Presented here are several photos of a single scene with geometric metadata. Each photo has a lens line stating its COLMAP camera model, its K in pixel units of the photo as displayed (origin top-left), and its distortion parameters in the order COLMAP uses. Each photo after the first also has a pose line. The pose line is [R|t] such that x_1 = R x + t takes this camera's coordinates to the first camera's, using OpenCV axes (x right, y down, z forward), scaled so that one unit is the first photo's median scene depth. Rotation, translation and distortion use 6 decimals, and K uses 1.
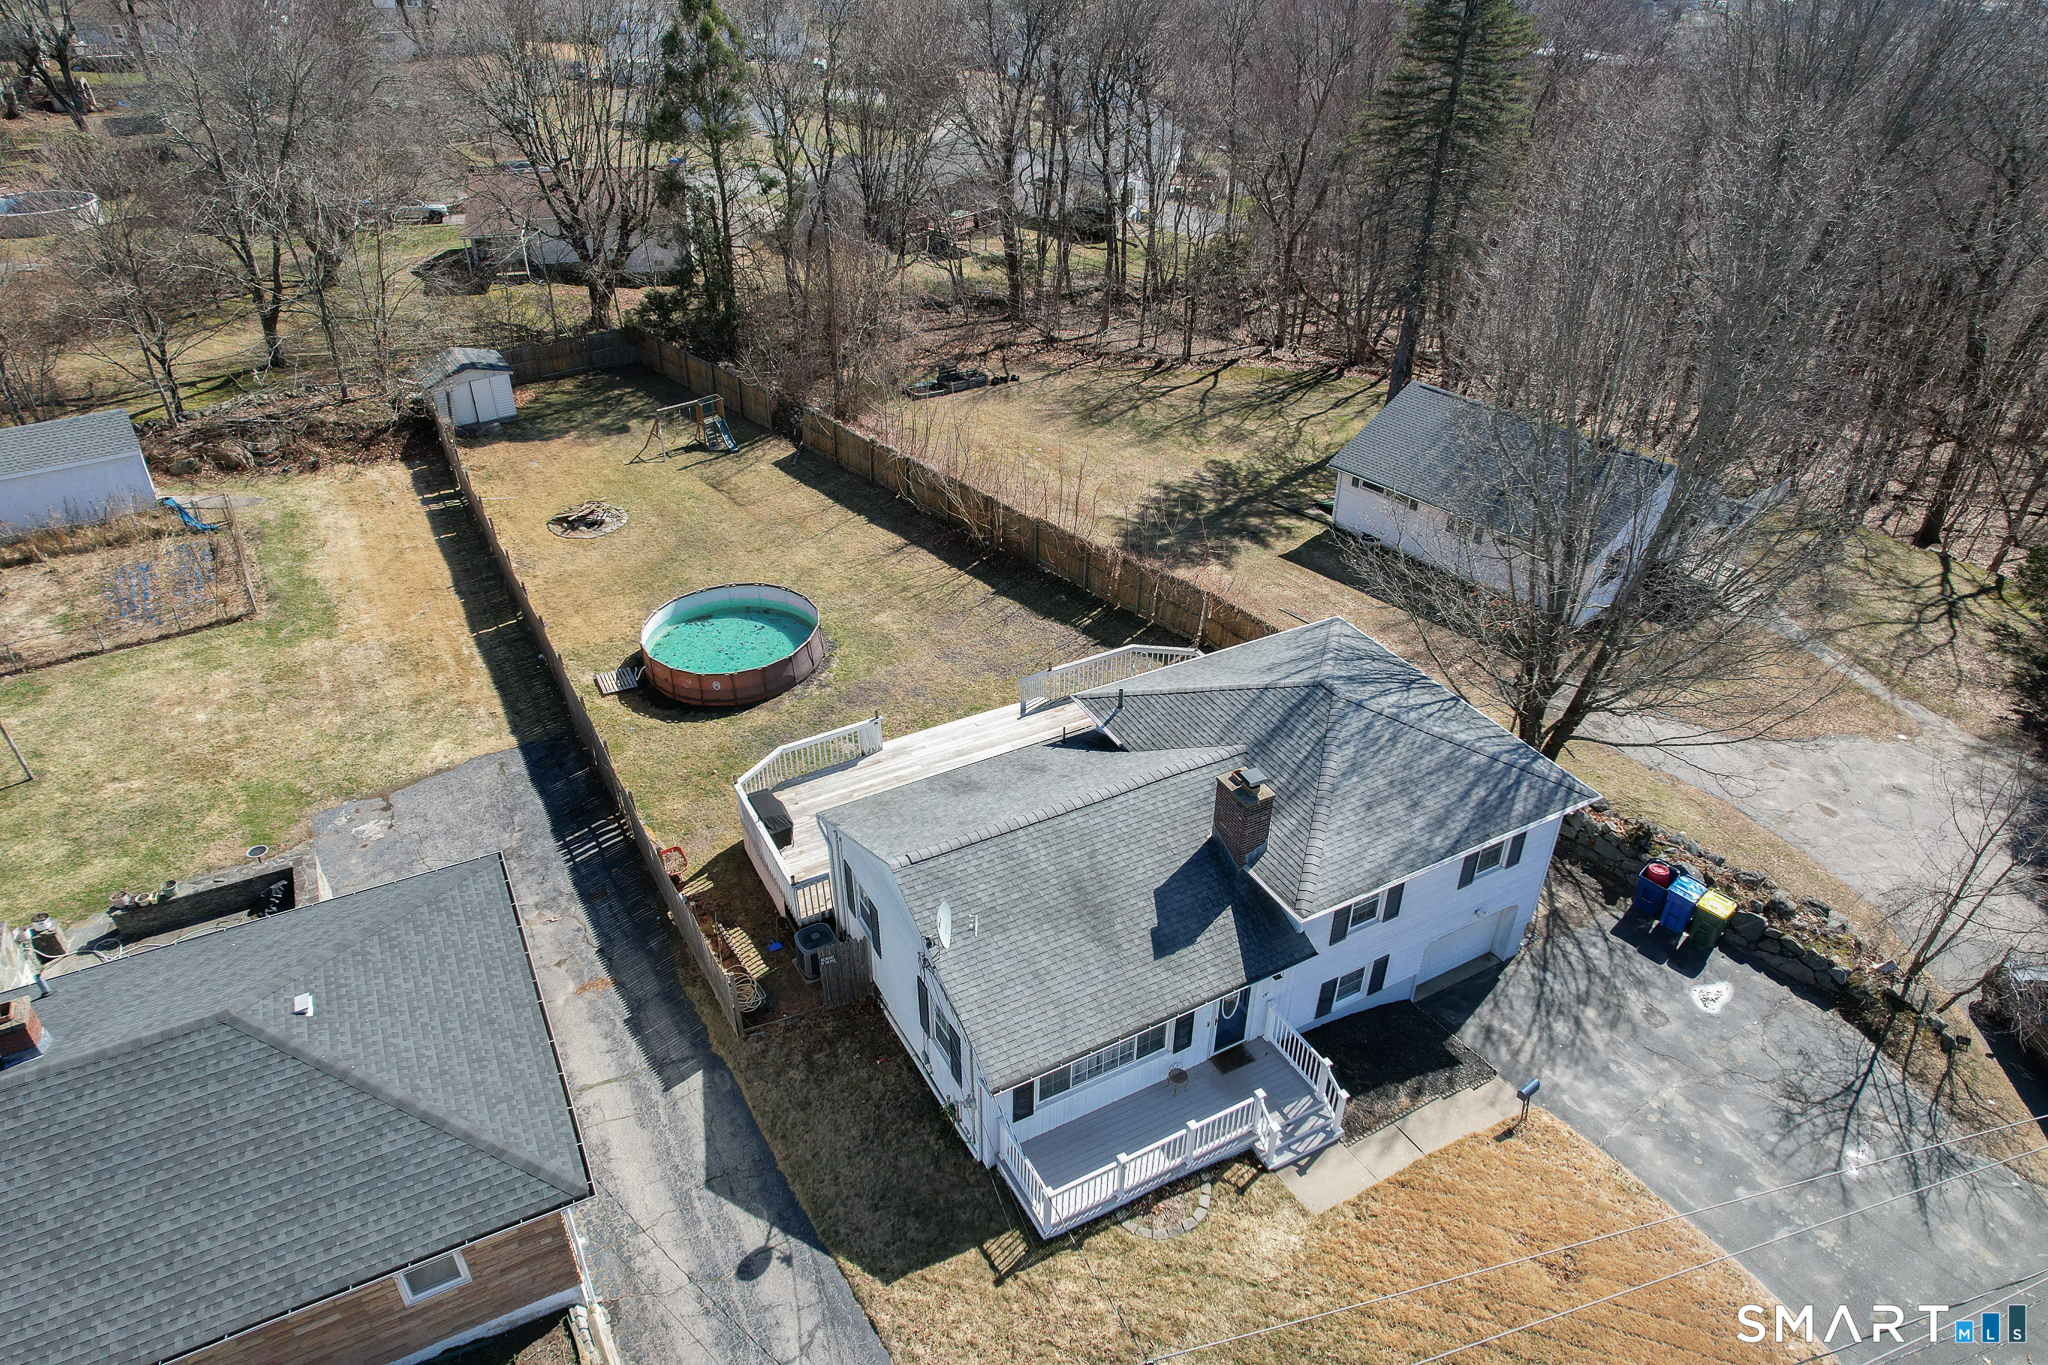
lens RADIAL K [[1302.5, 0, 1027.2], [0, 1302.5, 687.3], [0, 0, 1]] dist [-0.054424, 0.045410]
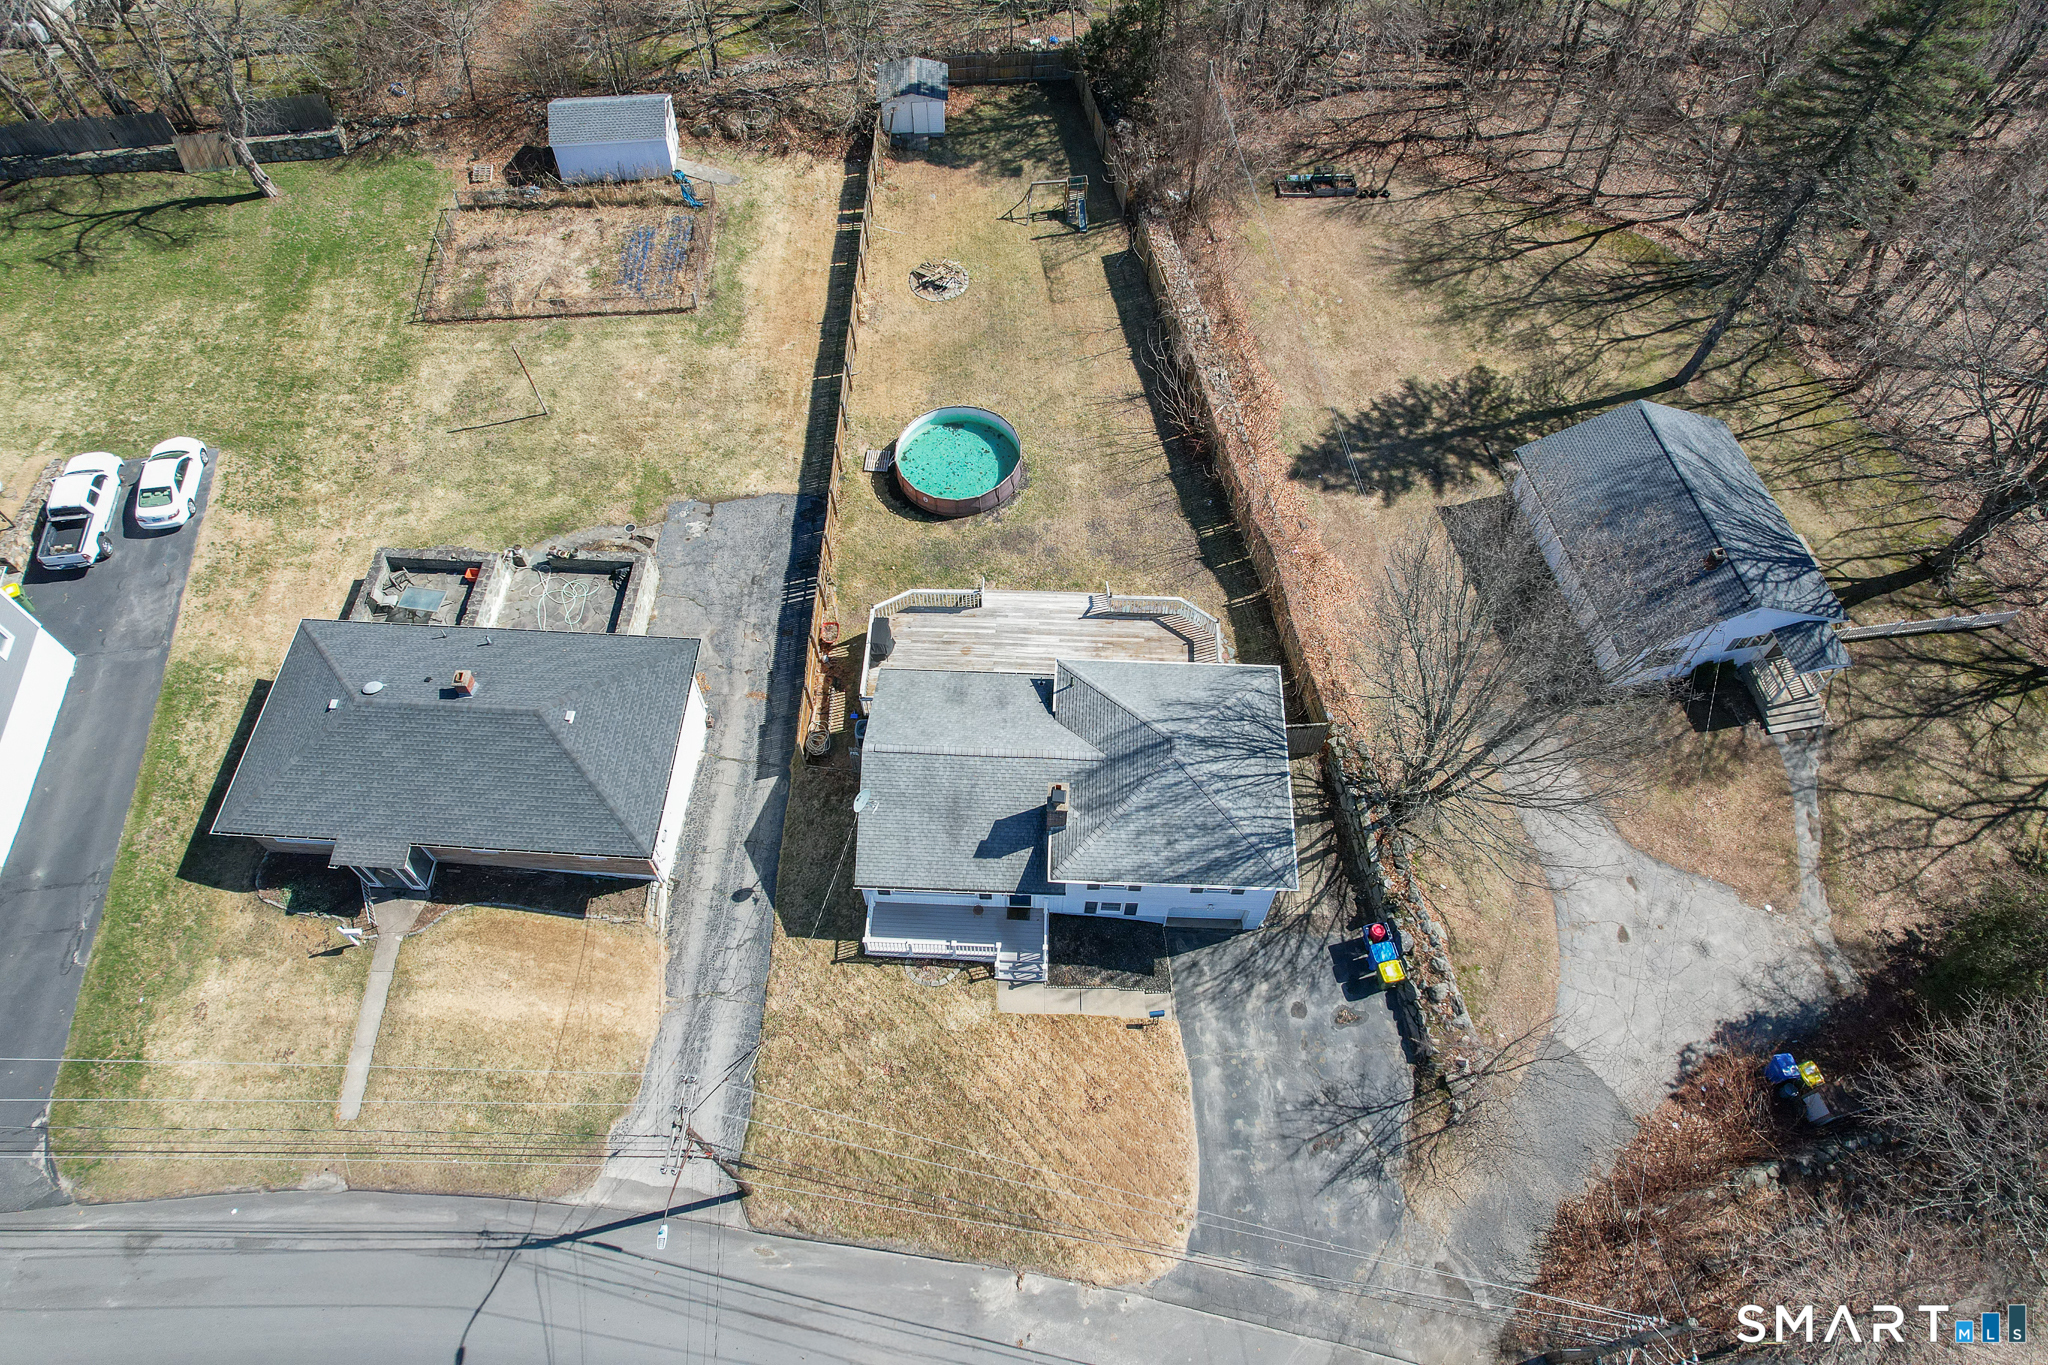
lens RADIAL K [[1302.5, 0, 1029.8], [0, 1302.5, 685.4], [0, 0, 1]] dist [-0.054424, 0.045410]
pose [[0.861087, 0.431812, -0.268453, 0.336554], [-0.279955, 0.843383, 0.458617, -0.515334], [0.424446, -0.319755, 0.847114, -0.250447]]
